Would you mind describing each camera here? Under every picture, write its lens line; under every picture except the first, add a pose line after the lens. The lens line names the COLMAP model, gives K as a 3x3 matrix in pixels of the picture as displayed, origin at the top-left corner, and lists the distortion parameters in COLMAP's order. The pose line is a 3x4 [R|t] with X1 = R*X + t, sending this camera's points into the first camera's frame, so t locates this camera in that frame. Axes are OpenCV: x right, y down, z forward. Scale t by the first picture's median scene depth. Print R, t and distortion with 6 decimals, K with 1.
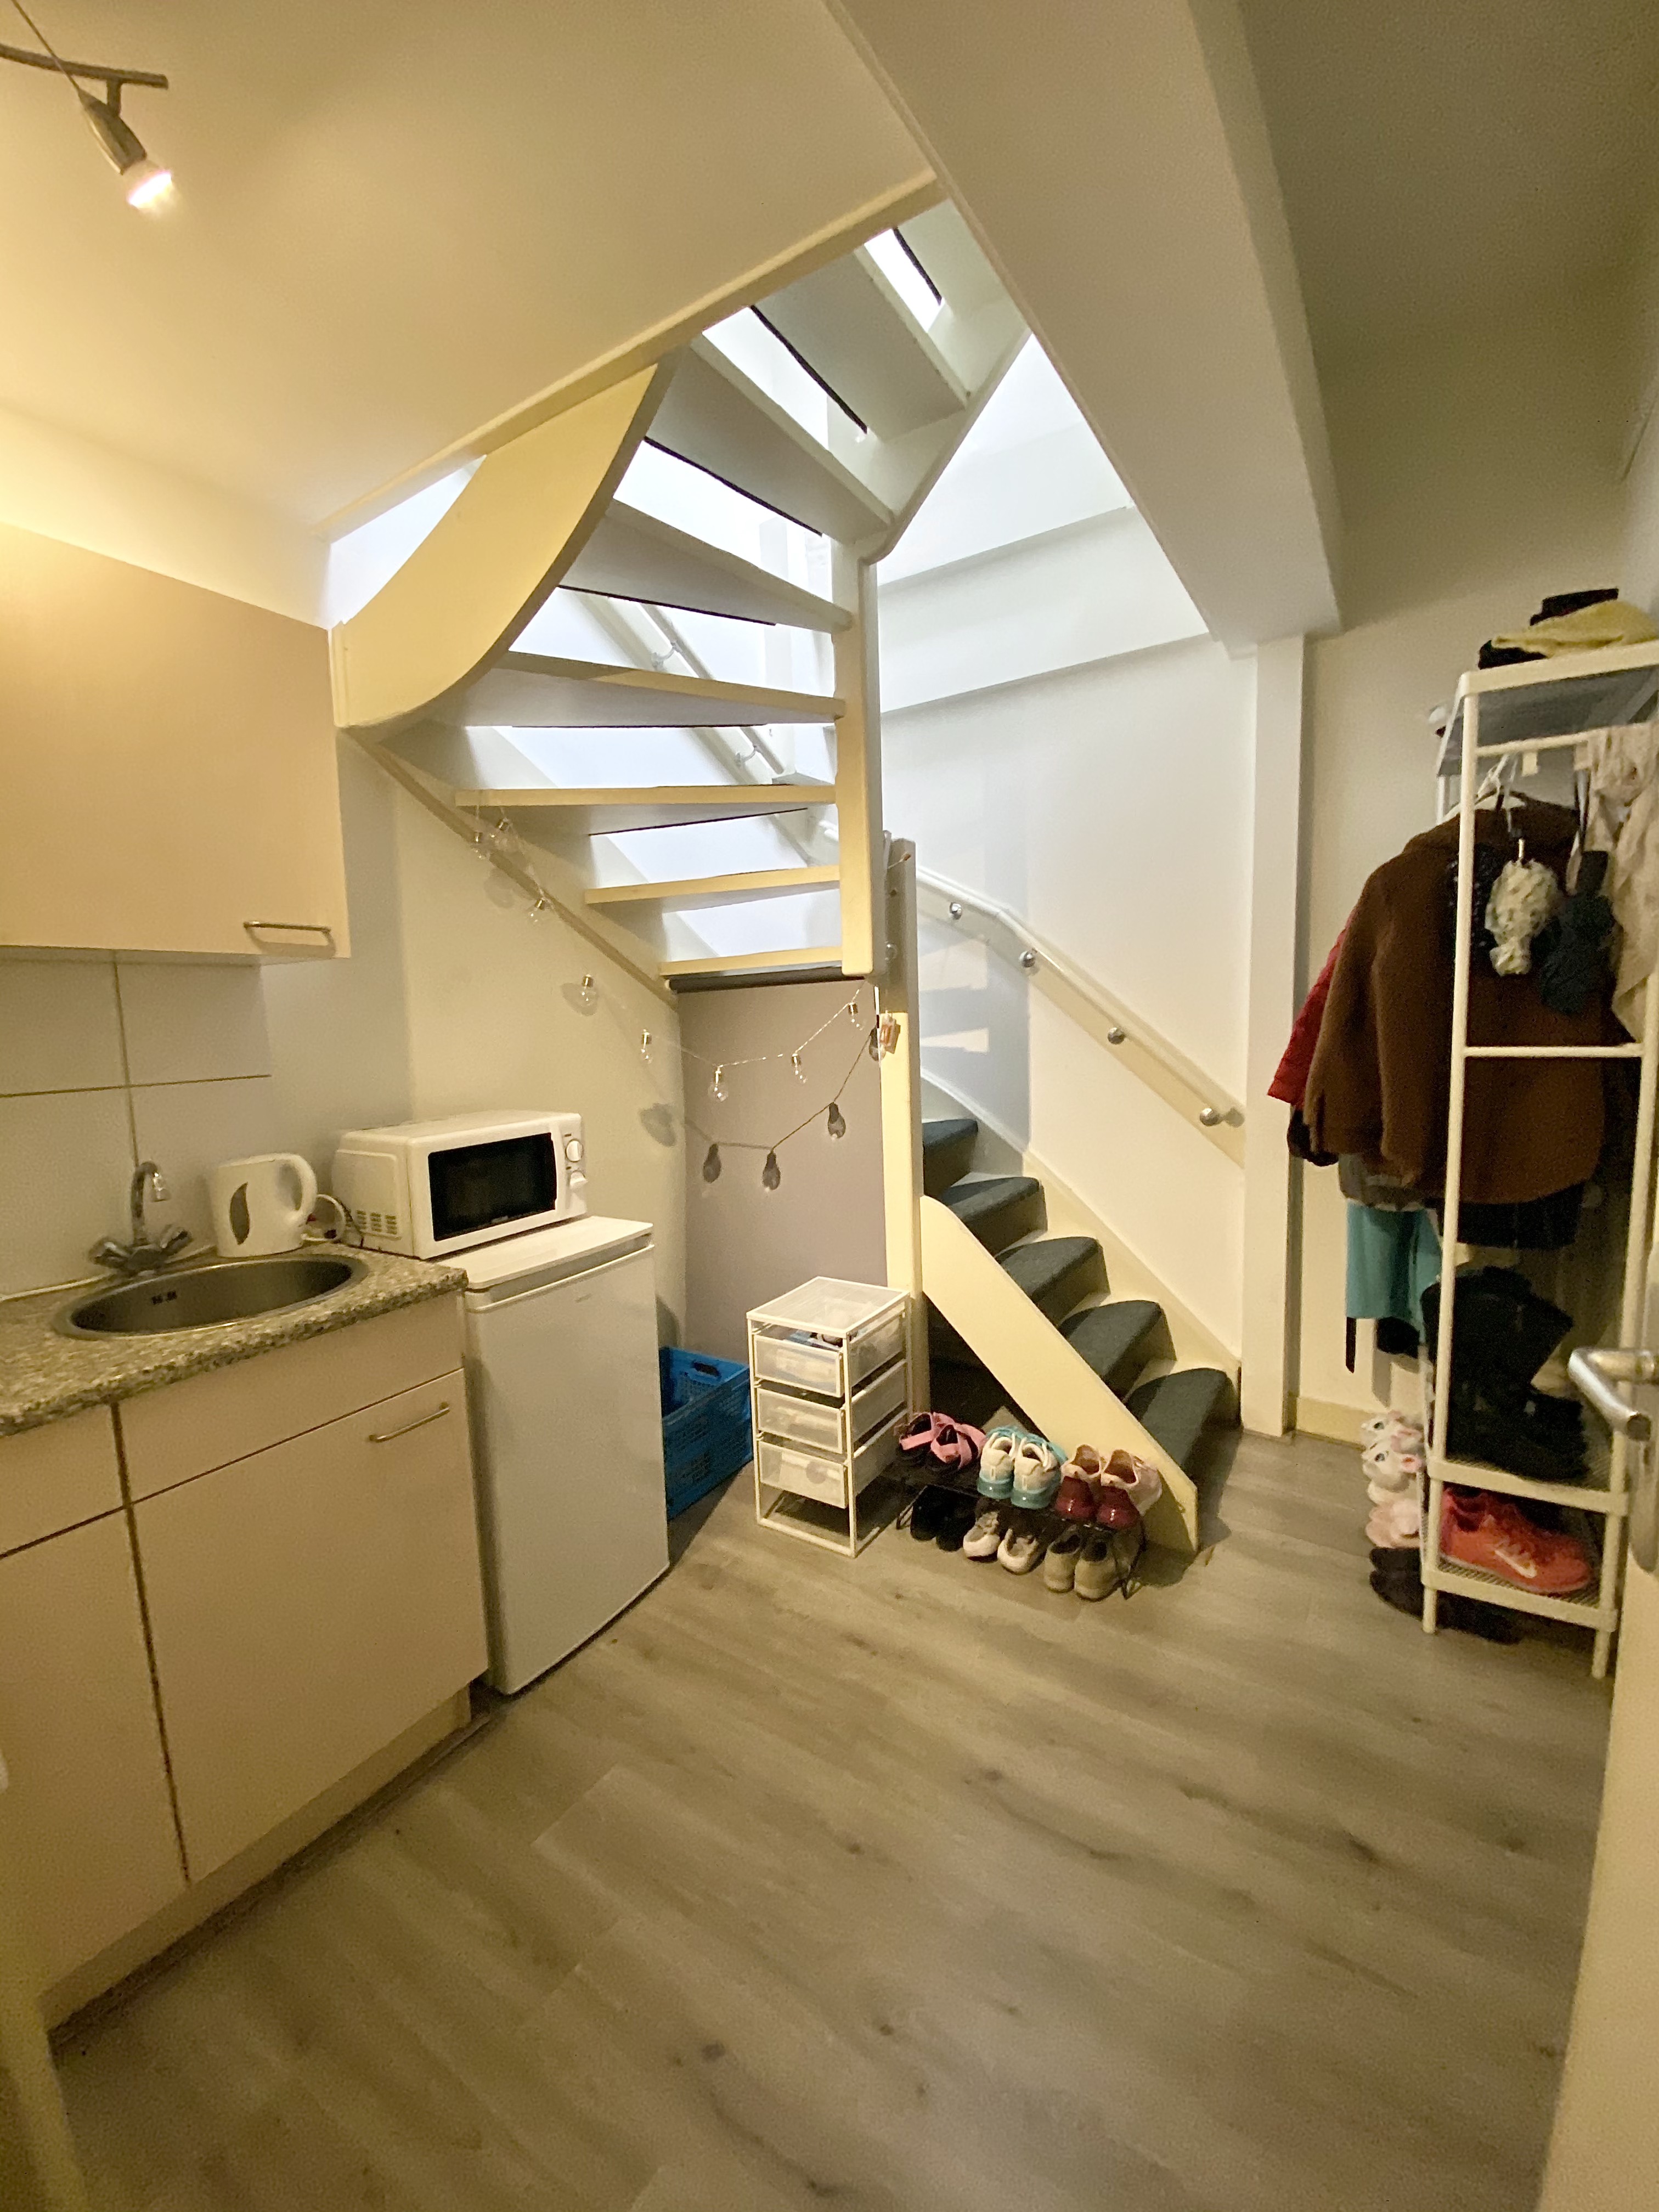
lens RADIAL K [[901.3, 0, 829.5], [0, 901.3, 1106.0], [0, 0, 1]] dist [0.015028, -0.015204]
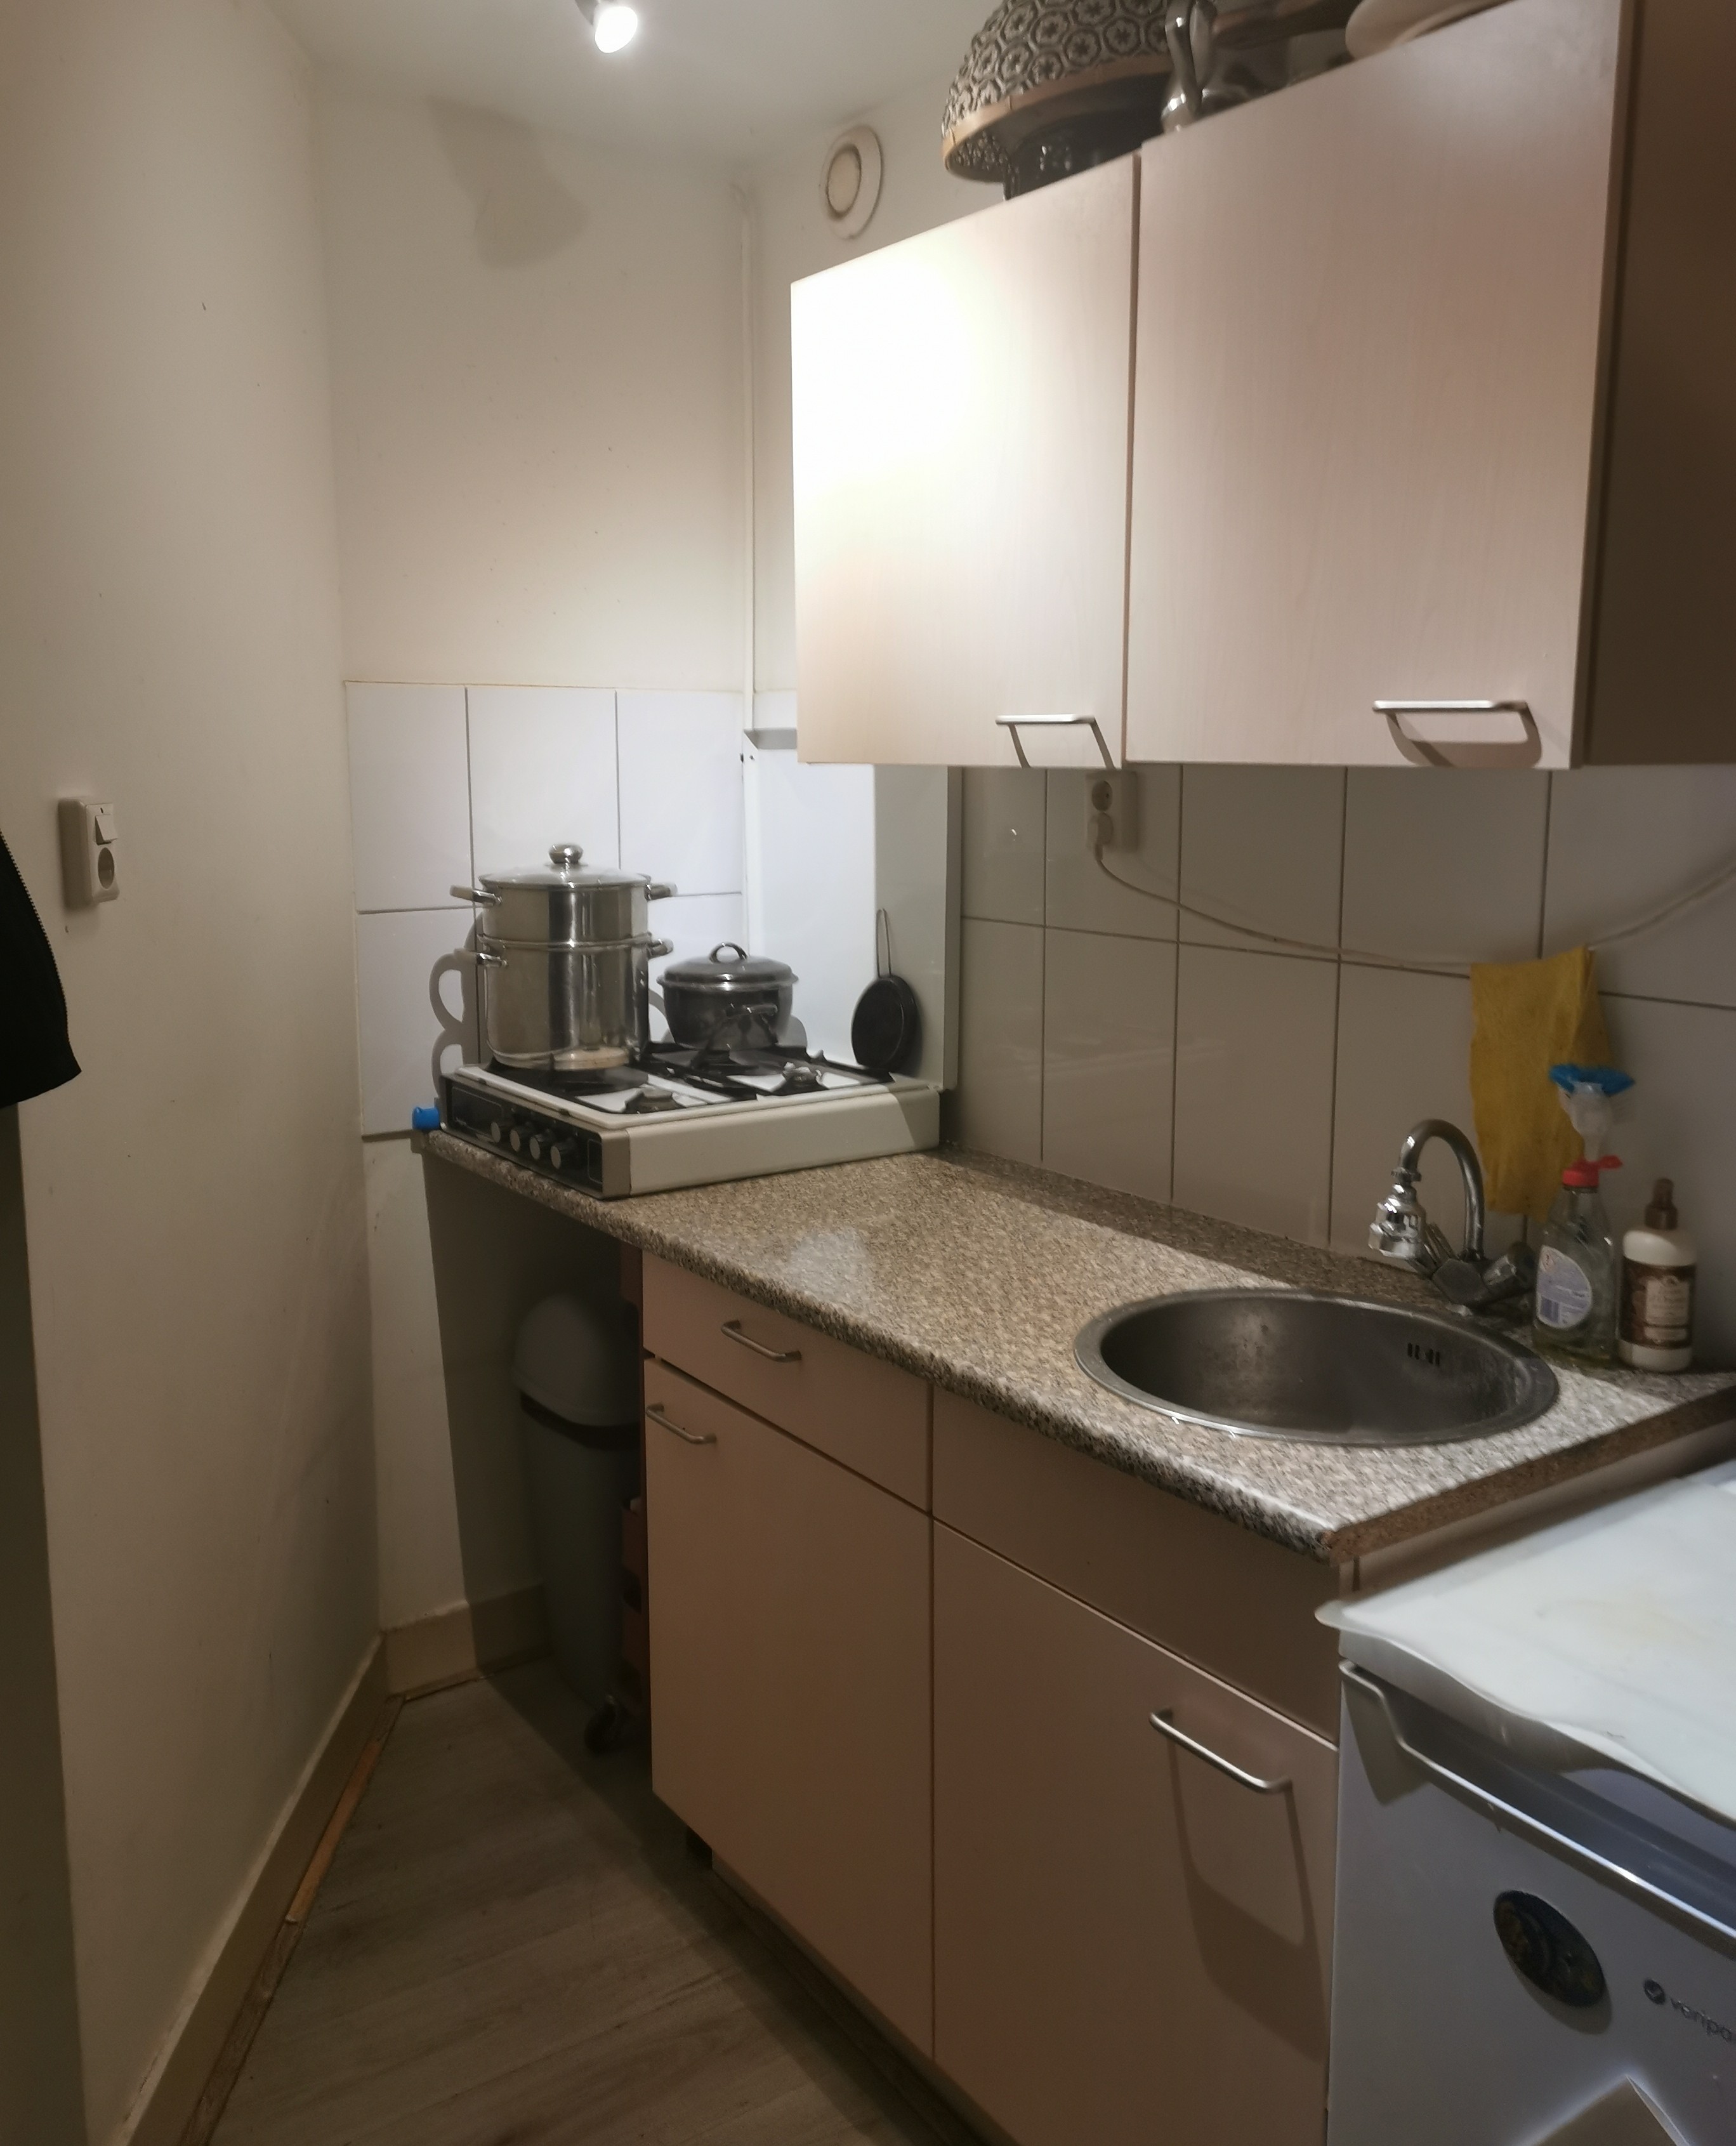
lens RADIAL K [[1809.4, 0, 869.4], [0, 1809.4, 991.0], [0, 0, 1]] dist [0.007762, 0.015415]
pose [[-0.394800, 0.150867, -0.906296, 0.233052], [-0.087188, 0.975823, 0.200421, -0.120370], [0.914621, 0.158144, -0.372101, 0.608496]]
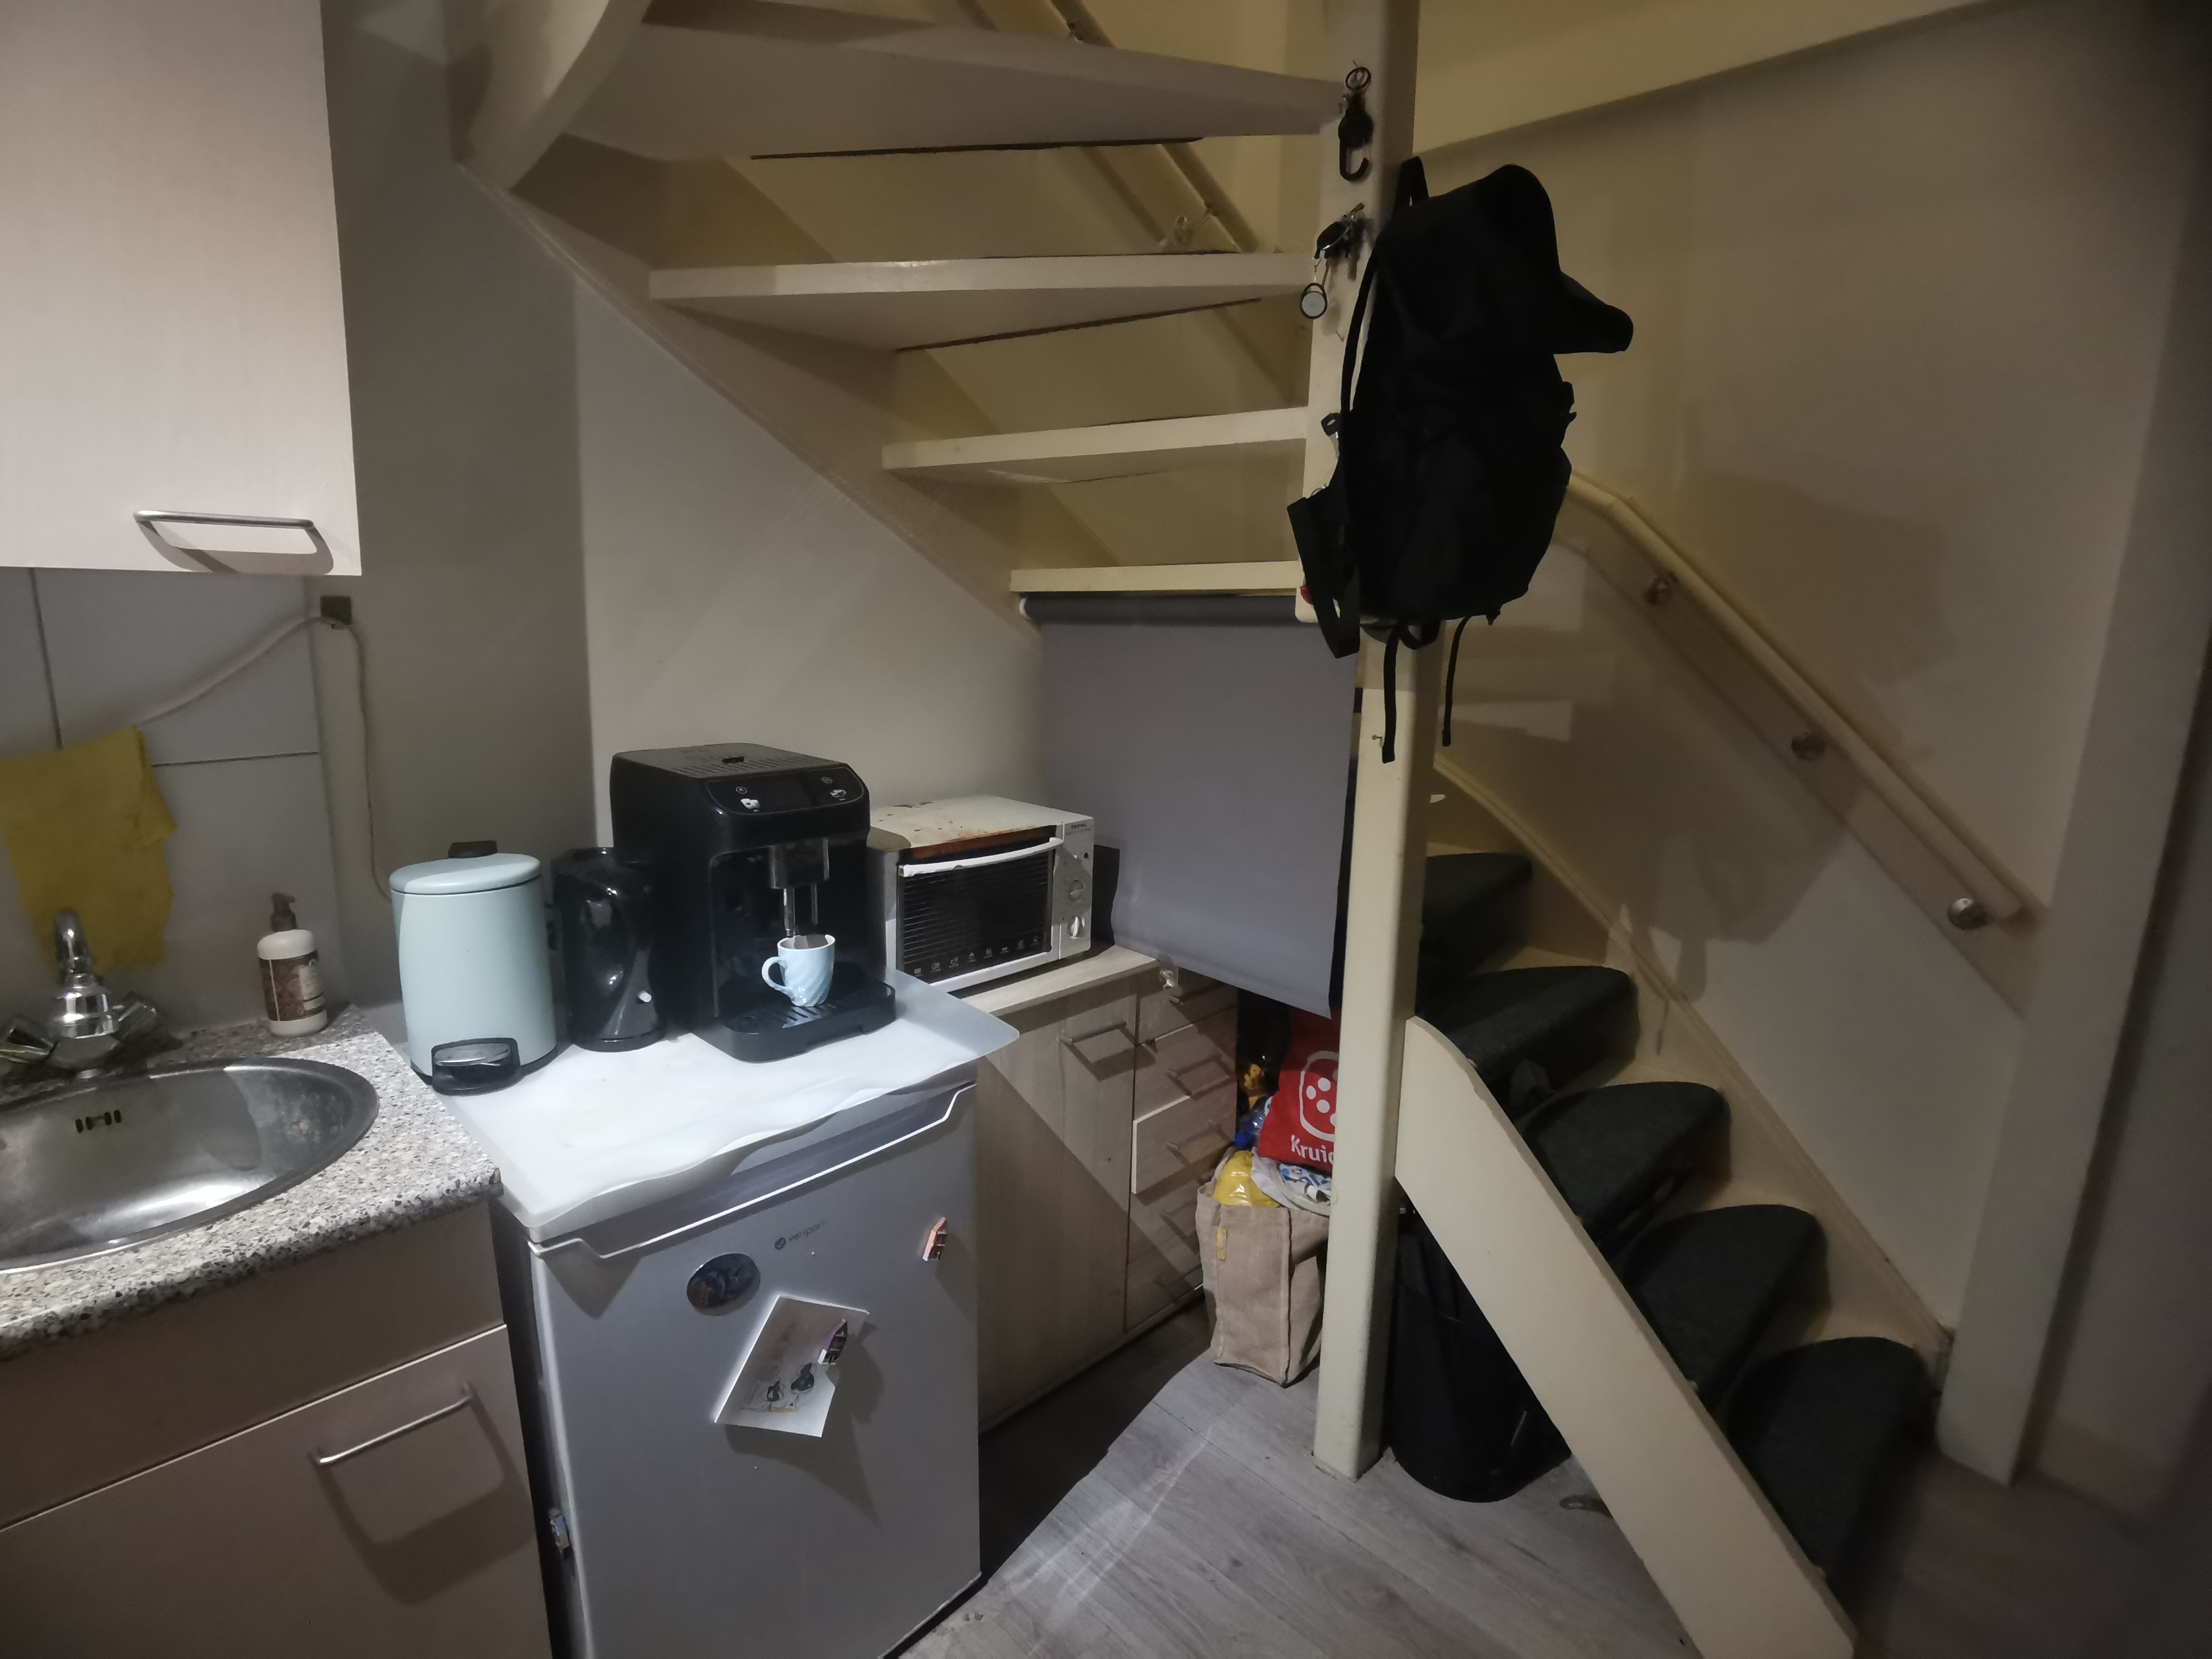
lens RADIAL K [[1126.8, 0, 1106.0], [0, 1126.8, 829.5], [0, 0, 1]] dist [-0.064802, 0.024412]
pose [[0.973215, 0.101465, -0.206293, 0.042372], [-0.079710, 0.990598, 0.111183, -0.070864], [0.215635, -0.091761, 0.972153, 0.251279]]
